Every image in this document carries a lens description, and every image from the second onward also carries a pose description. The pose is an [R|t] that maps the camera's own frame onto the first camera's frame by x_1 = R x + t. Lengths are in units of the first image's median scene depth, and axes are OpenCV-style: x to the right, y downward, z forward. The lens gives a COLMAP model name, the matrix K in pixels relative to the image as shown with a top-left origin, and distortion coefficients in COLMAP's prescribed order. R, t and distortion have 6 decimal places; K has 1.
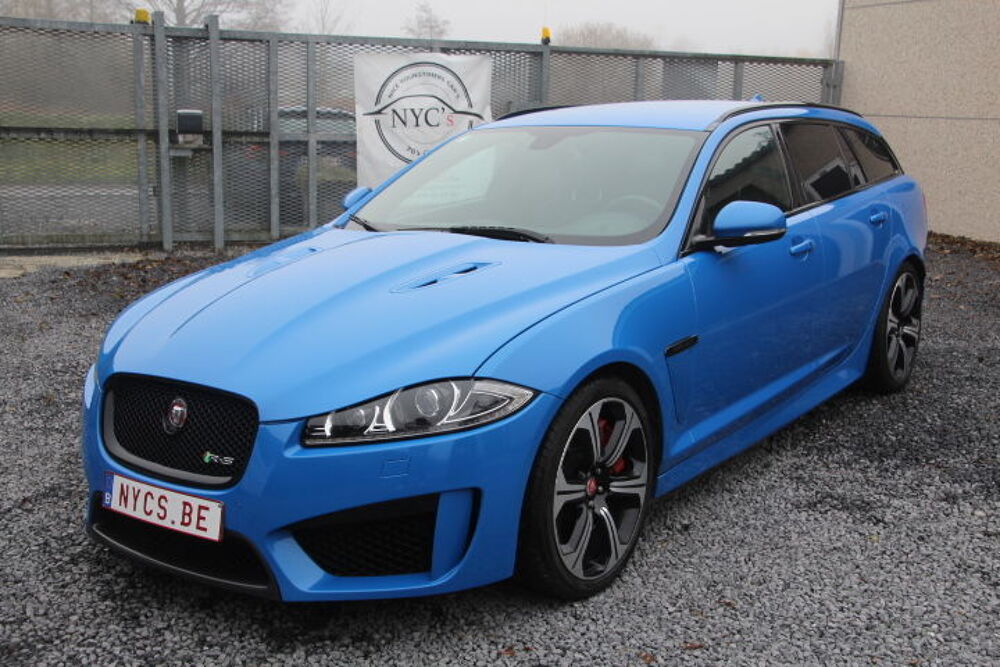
lens RADIAL K [[1120.6, 0, 498.9], [0, 1120.6, 337.0], [0, 0, 1]] dist [0.023102, 0.000000]
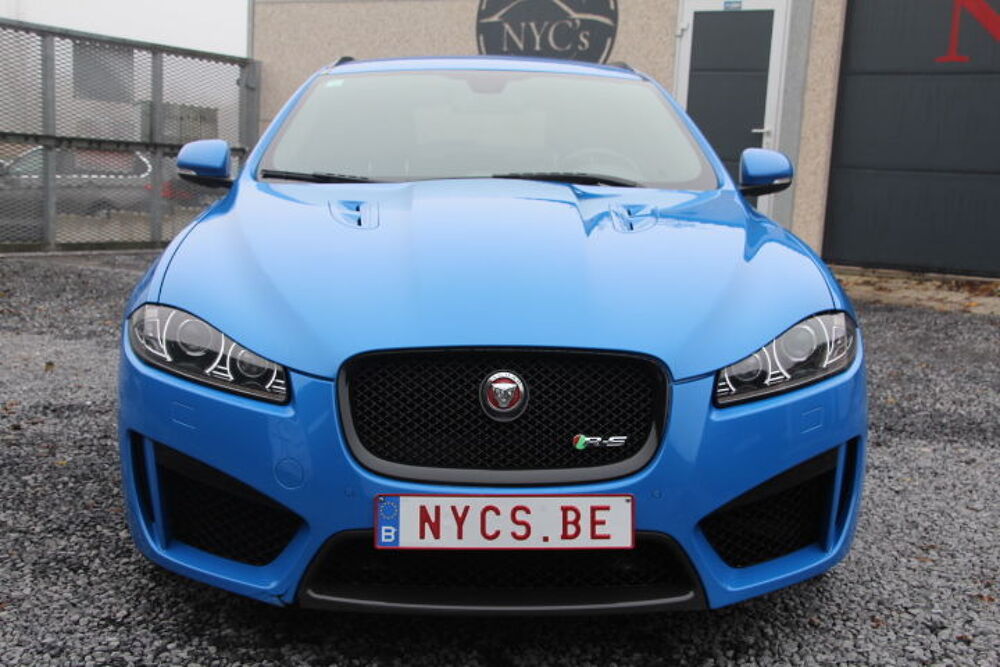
lens RADIAL K [[1284.8, 0, 498.9], [0, 1284.8, 331.5], [0, 0, 1]] dist [0.073008, 0.000000]
pose [[0.786130, -0.060850, 0.615059, -0.771865], [0.094657, 0.995255, -0.022520, 0.045741], [-0.610770, 0.075923, 0.788160, 0.338354]]
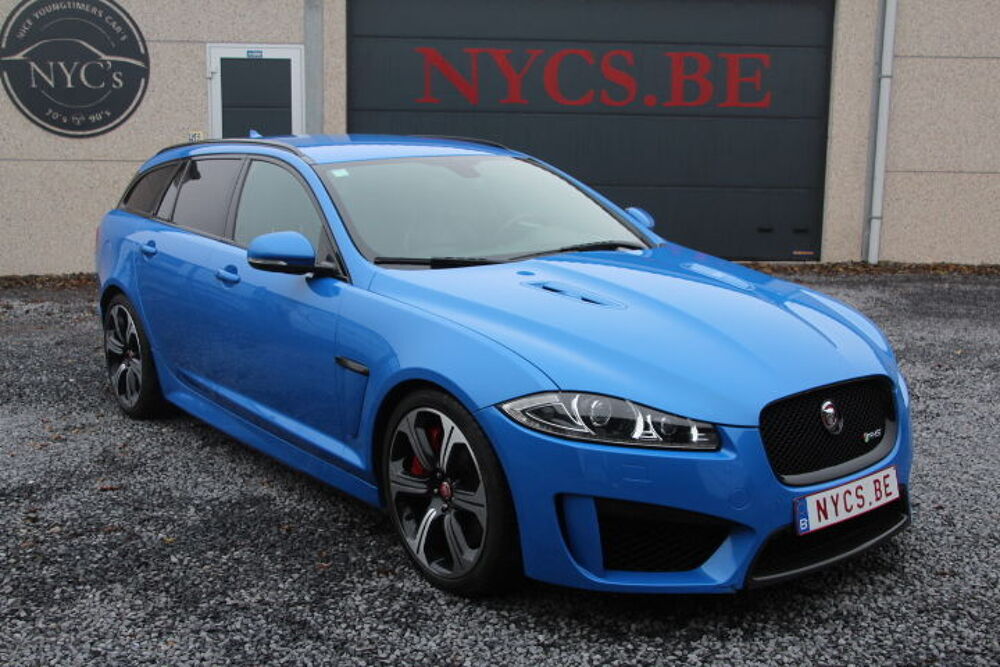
lens RADIAL K [[1058.9, 0, 504.7], [0, 1058.9, 333.7], [0, 0, 1]] dist [-0.009813, 0.000000]
pose [[0.281058, -0.163004, 0.945746, -1.286726], [0.195177, 0.974583, 0.109971, -0.175852], [-0.939634, 0.153680, 0.305730, 0.943035]]
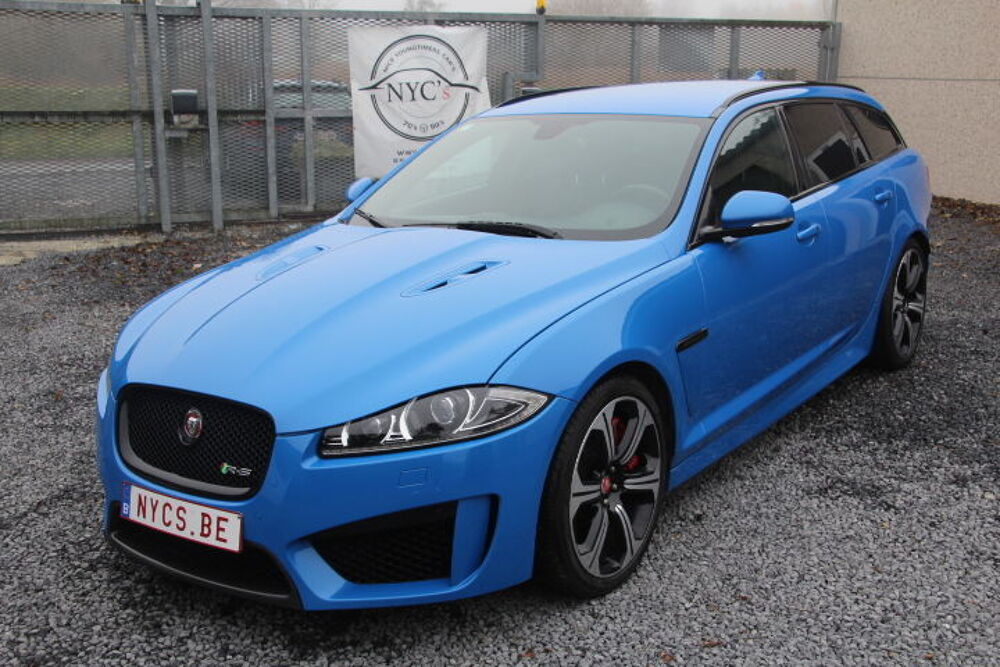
lens RADIAL K [[1120.6, 0, 498.8], [0, 1120.6, 336.9], [0, 0, 1]] dist [0.023102, 0.000000]
pose [[0.999739, -0.022764, 0.001694, -0.012690], [0.022694, 0.999164, 0.034008, -0.036745], [-0.002467, -0.033960, 0.999420, -0.000368]]
